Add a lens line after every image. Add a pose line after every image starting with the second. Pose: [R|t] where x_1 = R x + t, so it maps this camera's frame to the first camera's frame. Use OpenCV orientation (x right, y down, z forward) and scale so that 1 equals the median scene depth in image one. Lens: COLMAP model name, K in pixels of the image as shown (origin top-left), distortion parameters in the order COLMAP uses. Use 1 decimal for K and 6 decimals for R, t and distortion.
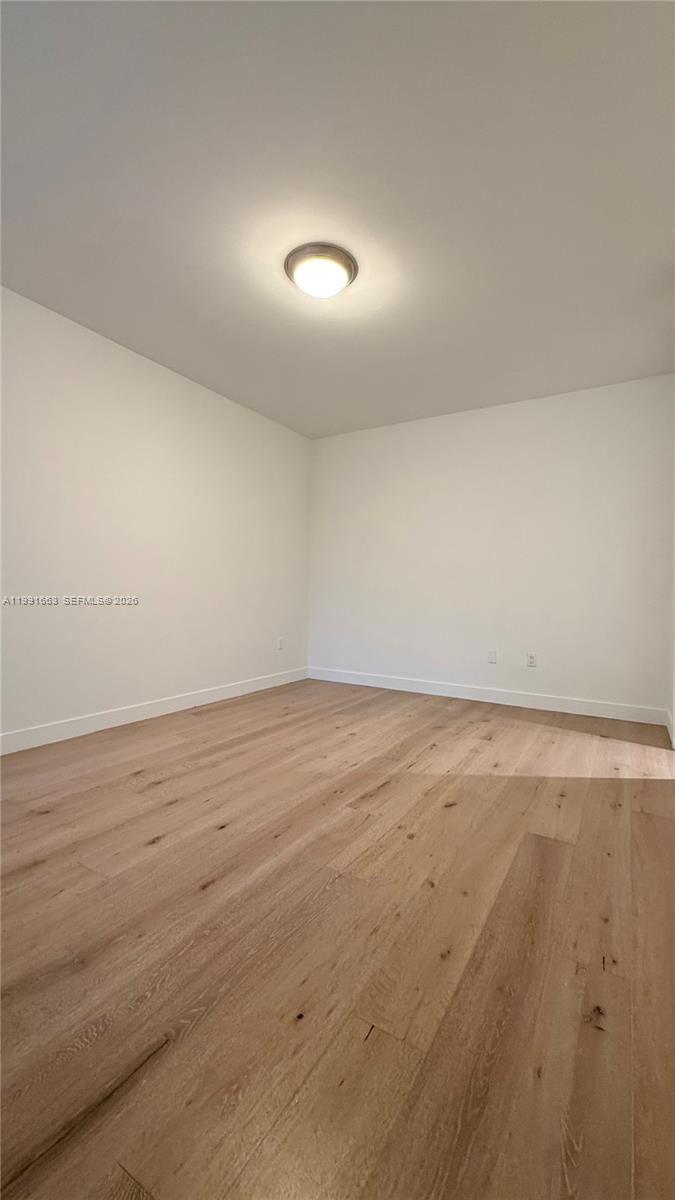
lens RADIAL K [[477.1, 0, 339.6], [0, 477.1, 599.3], [0, 0, 1]] dist [-0.001360, 0.000131]
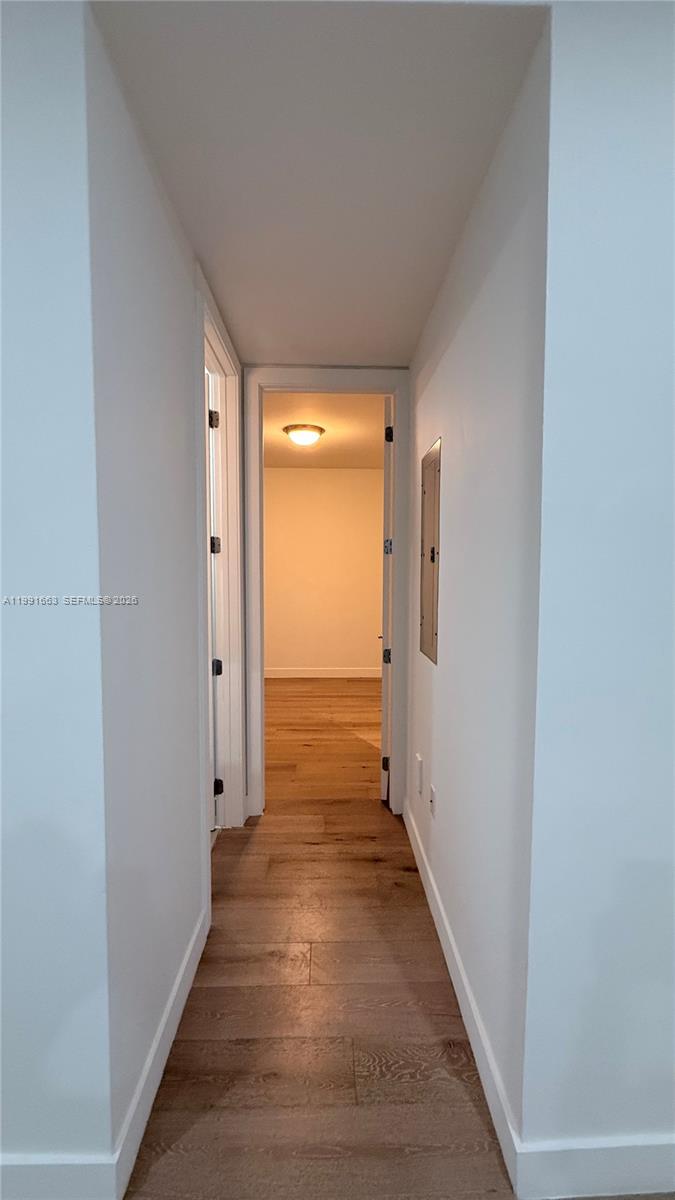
lens RADIAL K [[479.4, 0, 336.2], [0, 479.4, 595.7], [0, 0, 1]] dist [-0.000224, 0.000096]
pose [[0.538203, 0.034718, -0.842100, 1.687432], [-0.003963, 0.999244, 0.038664, -0.184044], [0.842806, -0.017472, 0.537934, 0.133915]]
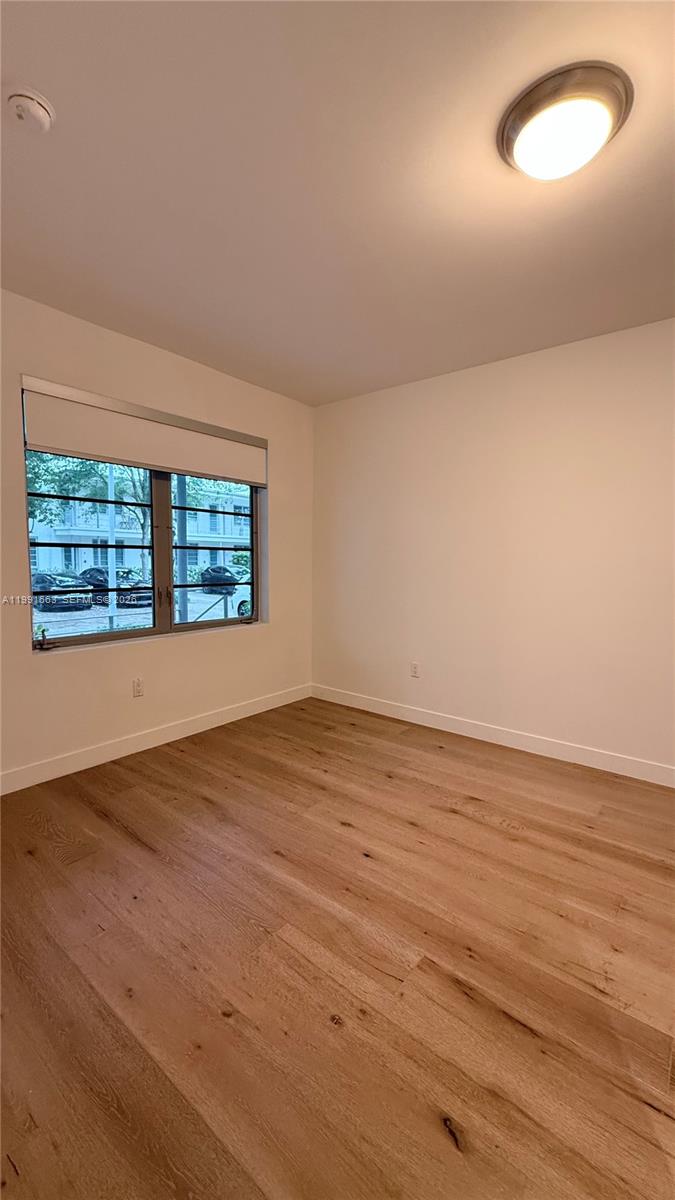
lens RADIAL K [[479.4, 0, 336.2], [0, 479.4, 595.7], [0, 0, 1]] dist [-0.000224, 0.000096]
pose [[-0.125620, 0.054194, -0.990597, 0.676293], [-0.027885, 0.997919, 0.058131, -0.141503], [0.991686, 0.034925, -0.123848, 0.879872]]
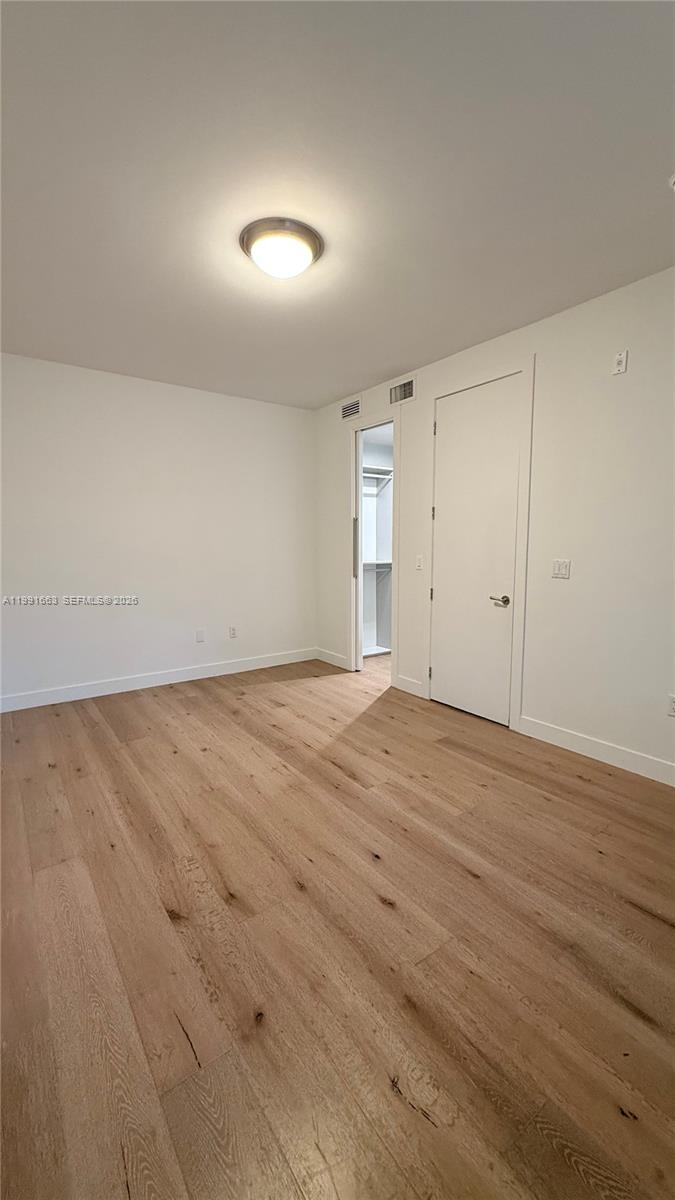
lens RADIAL K [[479.4, 0, 336.2], [0, 479.4, 595.7], [0, 0, 1]] dist [-0.000224, 0.000096]
pose [[0.385638, -0.123442, 0.914355, -0.965458], [0.021760, 0.991951, 0.124740, -0.171893], [-0.922394, -0.028208, 0.385220, 0.590775]]
